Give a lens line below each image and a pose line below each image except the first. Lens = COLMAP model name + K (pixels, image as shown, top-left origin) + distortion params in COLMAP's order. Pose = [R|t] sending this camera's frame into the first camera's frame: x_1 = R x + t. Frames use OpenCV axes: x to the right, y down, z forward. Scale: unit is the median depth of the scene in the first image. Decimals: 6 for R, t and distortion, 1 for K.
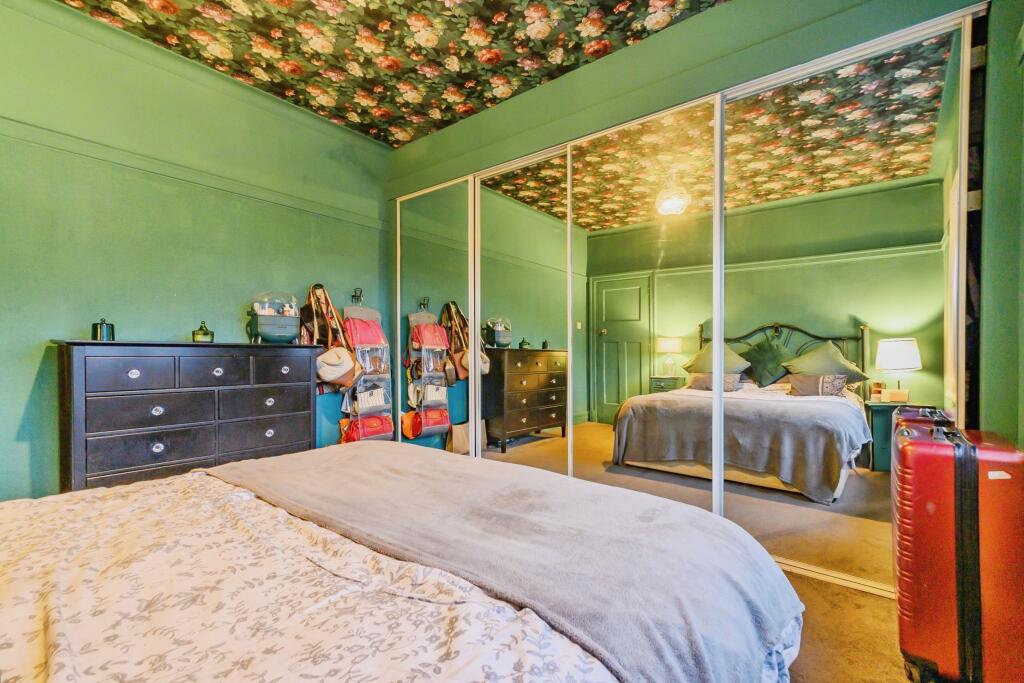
lens RADIAL K [[465.7, 0, 487.3], [0, 465.7, 370.2], [0, 0, 1]] dist [0.065527, -0.000119]
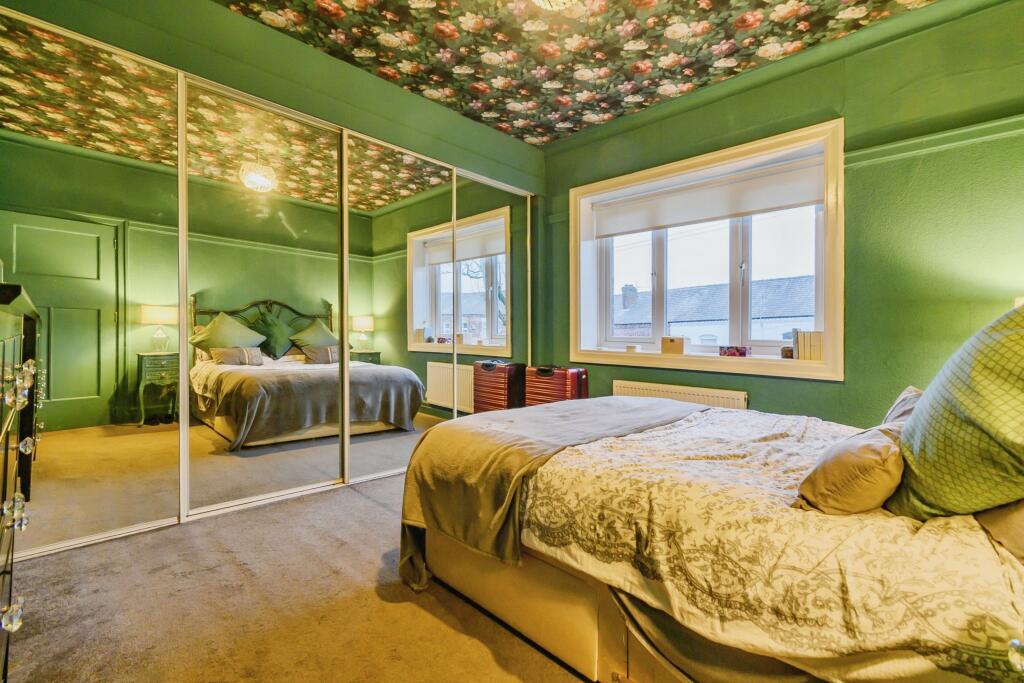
lens RADIAL K [[461.9, 0, 519.7], [0, 461.9, 321.1], [0, 0, 1]] dist [-0.003550, -0.000193]
pose [[0.072942, 0.015688, 0.997213, -0.377410], [0.012054, 0.999789, -0.016611, -0.020759], [-0.997263, 0.013232, 0.072738, 0.282416]]
